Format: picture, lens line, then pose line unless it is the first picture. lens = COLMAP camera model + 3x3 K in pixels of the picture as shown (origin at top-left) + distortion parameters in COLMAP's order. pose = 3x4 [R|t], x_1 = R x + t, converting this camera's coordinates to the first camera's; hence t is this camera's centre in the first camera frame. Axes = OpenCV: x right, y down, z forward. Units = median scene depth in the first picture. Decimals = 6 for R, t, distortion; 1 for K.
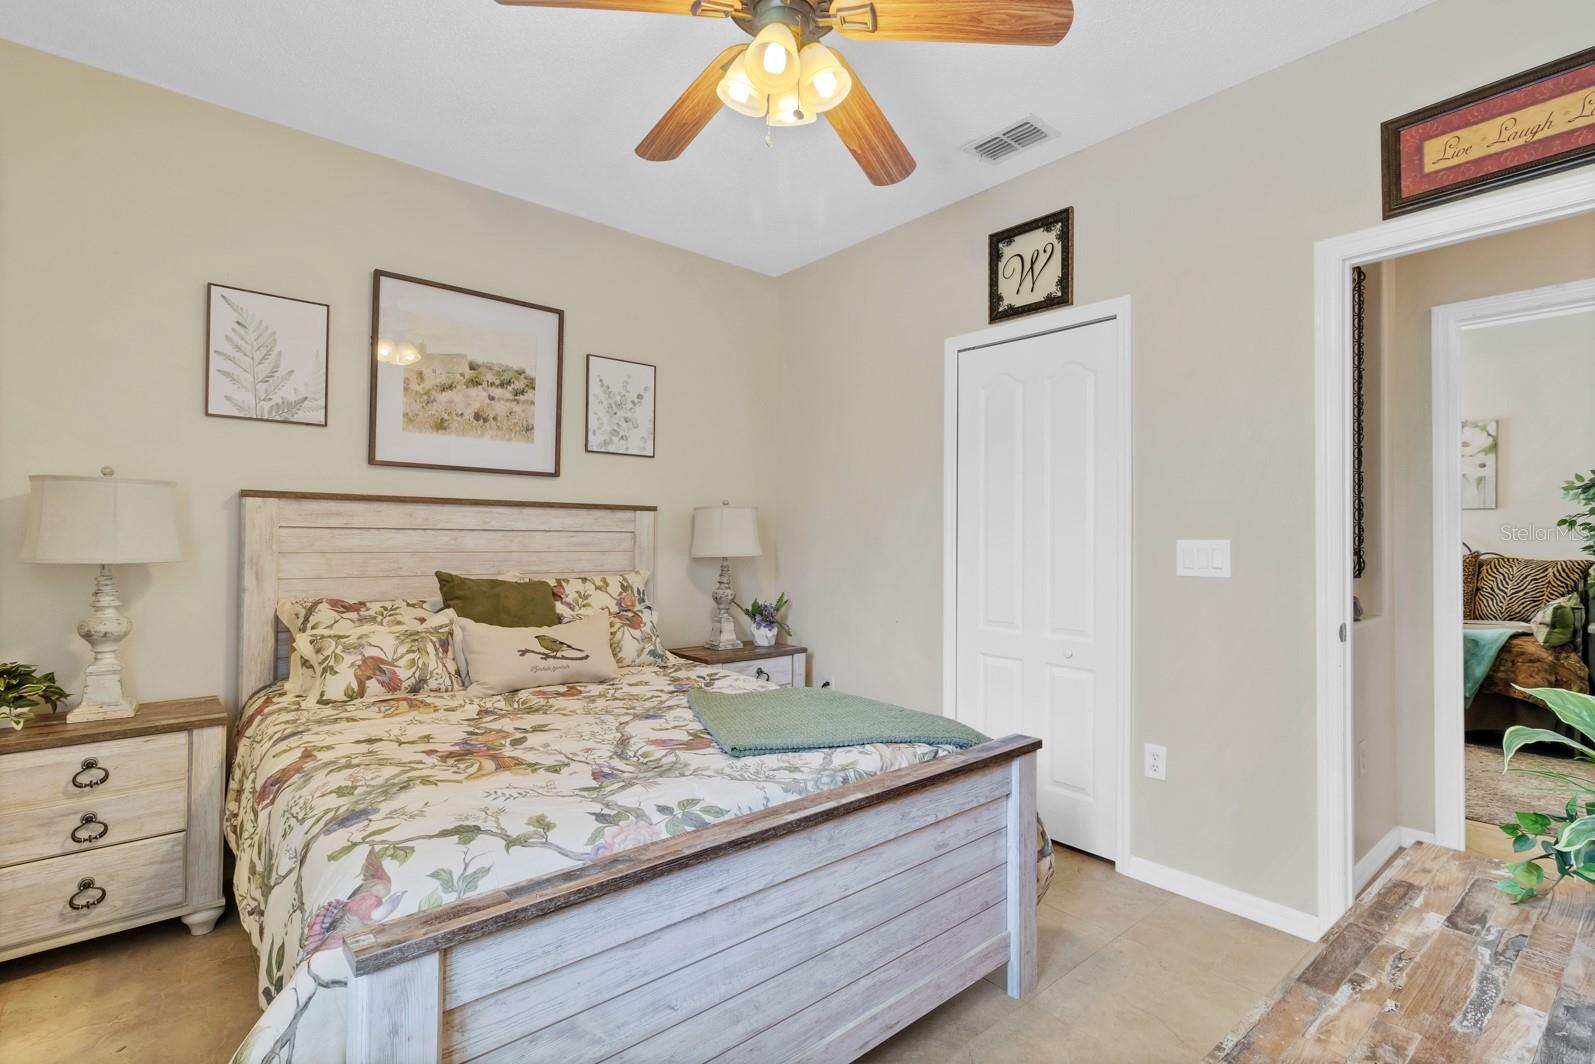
lens RADIAL K [[757.7, 0, 805.4], [0, 757.7, 531.0], [0, 0, 1]] dist [0.002096, 0.000759]
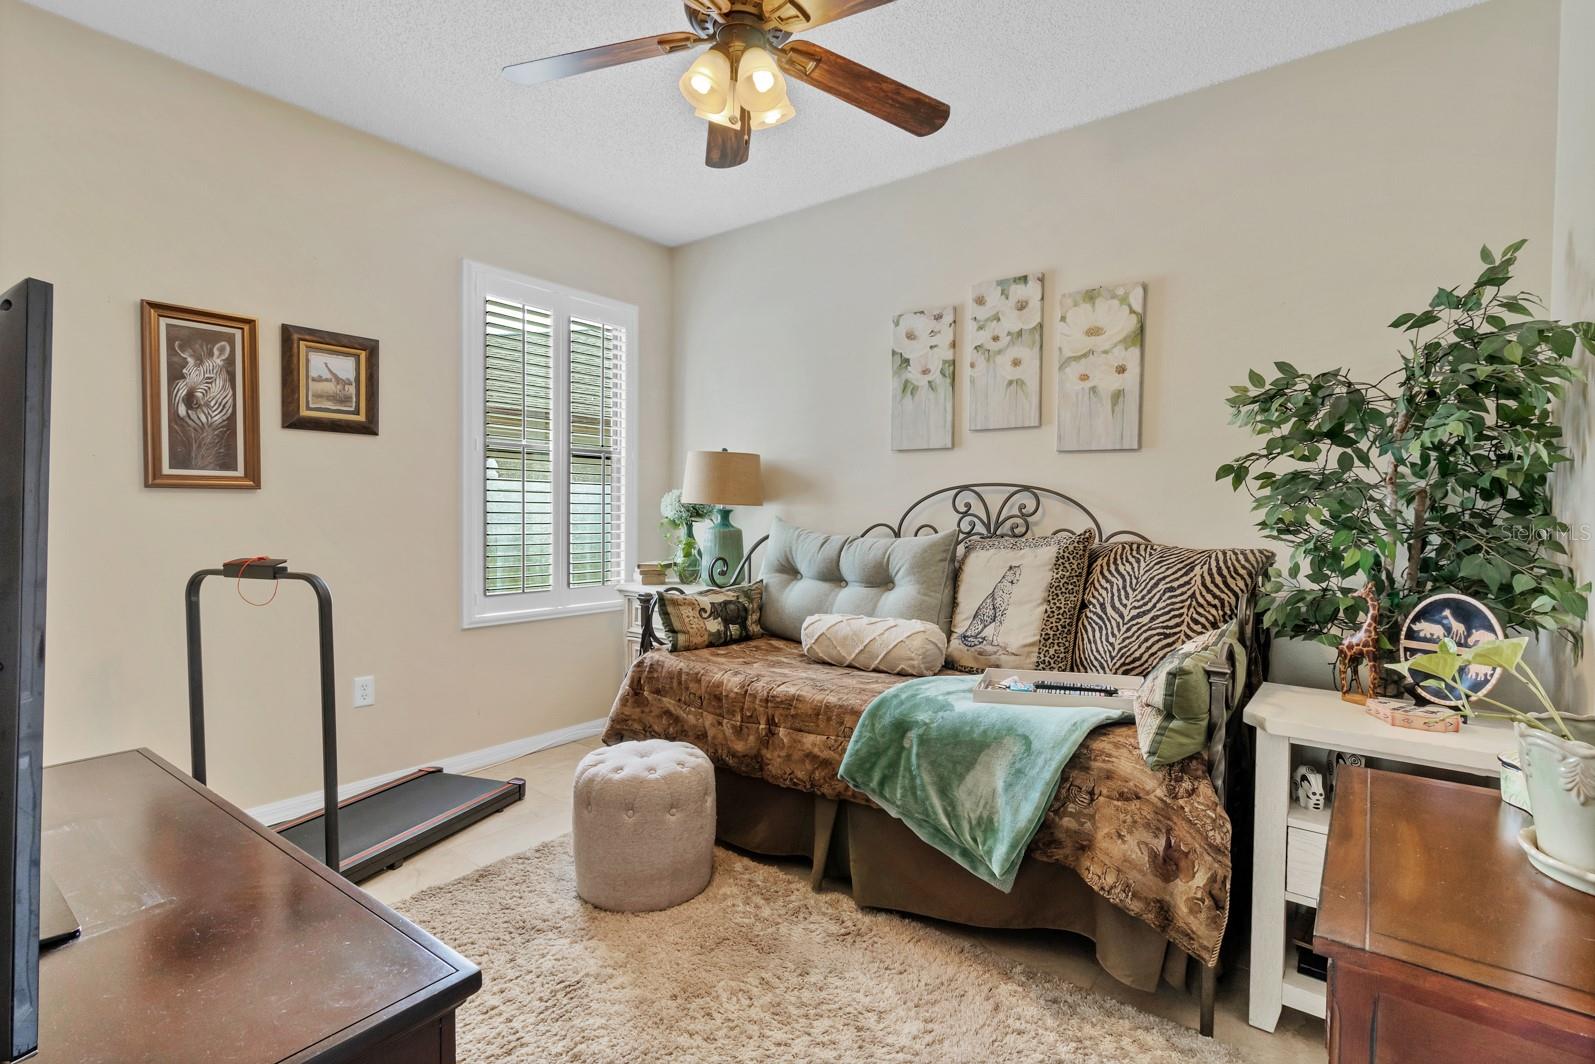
lens RADIAL K [[757.7, 0, 805.4], [0, 757.7, 531.0], [0, 0, 1]] dist [0.002096, 0.000759]
pose [[0.982386, -0.001945, 0.186850, 0.300107], [-0.005768, 0.999154, 0.040726, 0.004020], [-0.186771, -0.041086, 0.981544, 0.267418]]
